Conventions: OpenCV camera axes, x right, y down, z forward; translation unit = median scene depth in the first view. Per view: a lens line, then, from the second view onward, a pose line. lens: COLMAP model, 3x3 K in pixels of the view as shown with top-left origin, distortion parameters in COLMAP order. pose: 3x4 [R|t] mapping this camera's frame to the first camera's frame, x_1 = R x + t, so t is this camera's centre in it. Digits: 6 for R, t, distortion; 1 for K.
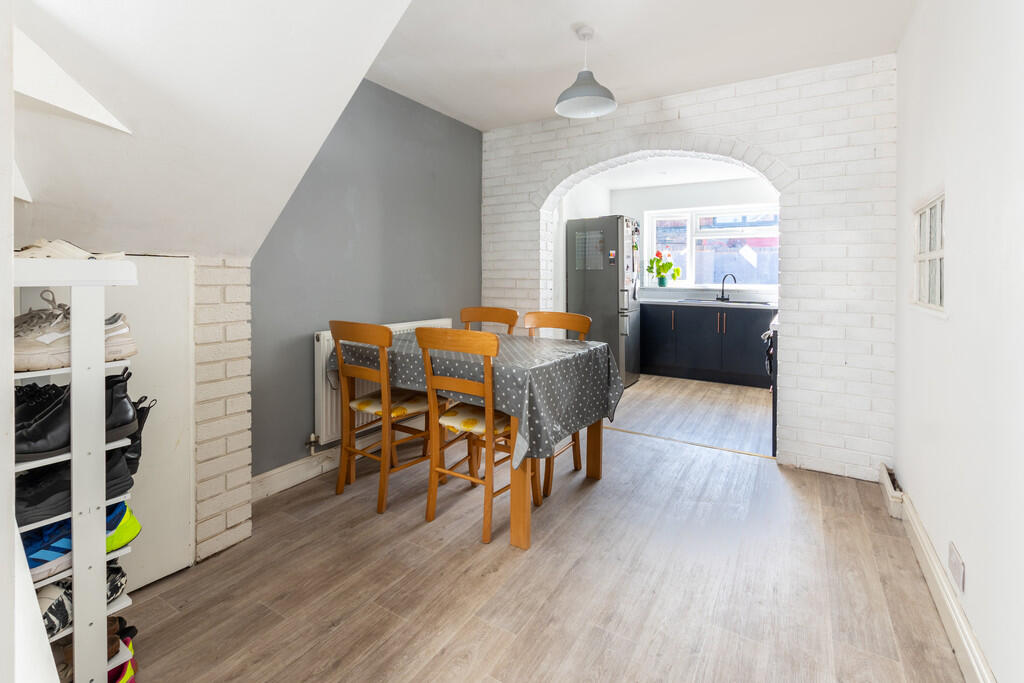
lens RADIAL K [[456.1, 0, 527.5], [0, 456.1, 279.3], [0, 0, 1]] dist [-0.009549, -0.003185]
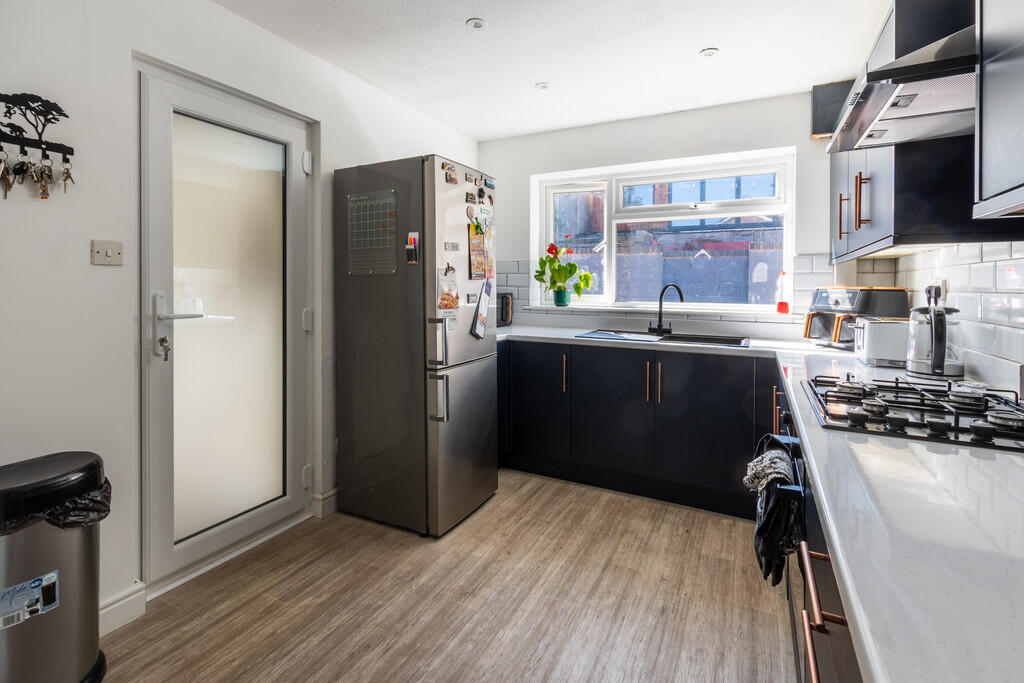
lens RADIAL K [[456.1, 0, 514.2], [0, 456.1, 289.3], [0, 0, 1]] dist [-0.009549, -0.003185]
pose [[0.998488, -0.002834, 0.054890, 0.227484], [0.002873, 0.999996, -0.000629, -0.005096], [-0.054888, 0.000786, 0.998492, 0.471927]]
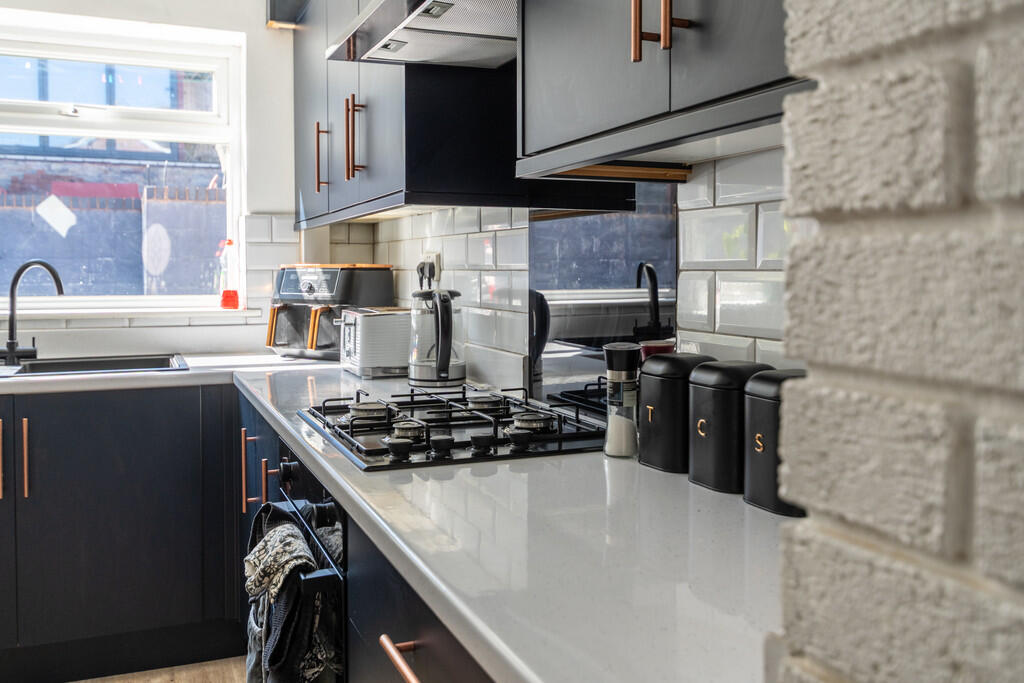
lens RADIAL K [[859.1, 0, 472.9], [0, 859.1, 294.2], [0, 0, 1]] dist [-0.017513, 0.007482]
pose [[0.607833, -0.034283, 0.793324, 0.196593], [0.012871, 0.999362, 0.033326, -0.004802], [-0.793961, -0.010046, 0.607886, 0.481756]]
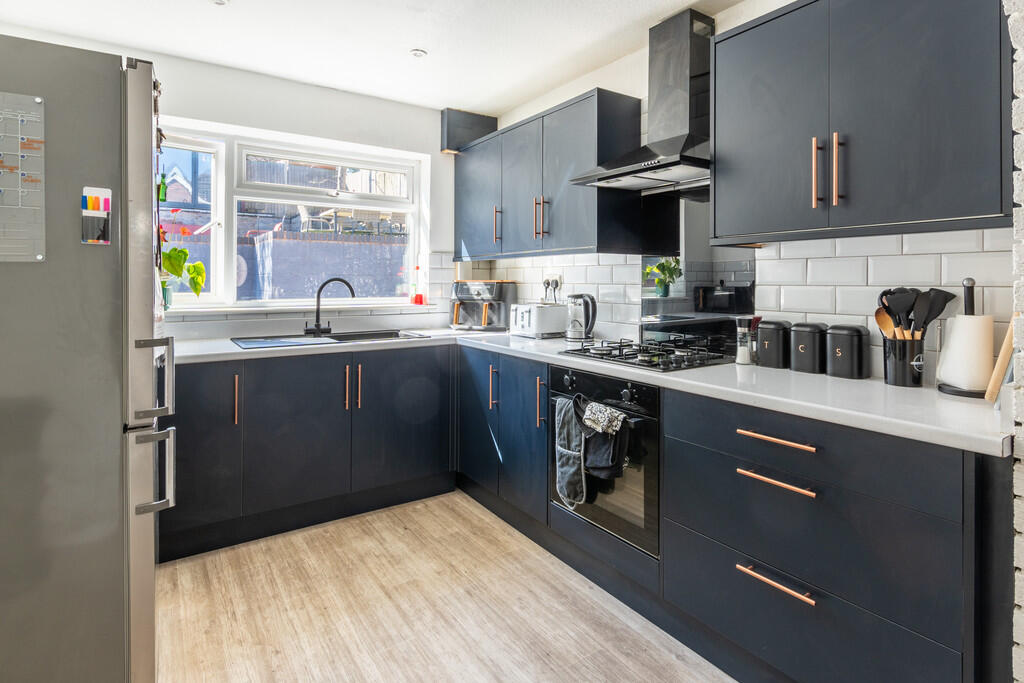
lens RADIAL K [[524.6, 0, 502.9], [0, 524.6, 279.1], [0, 0, 1]] dist [-0.007708, -0.001269]
pose [[0.440251, -0.007584, 0.897843, 0.024322], [0.010495, 0.999939, 0.003300, -0.010023], [-0.897813, 0.007971, 0.440304, 0.587329]]
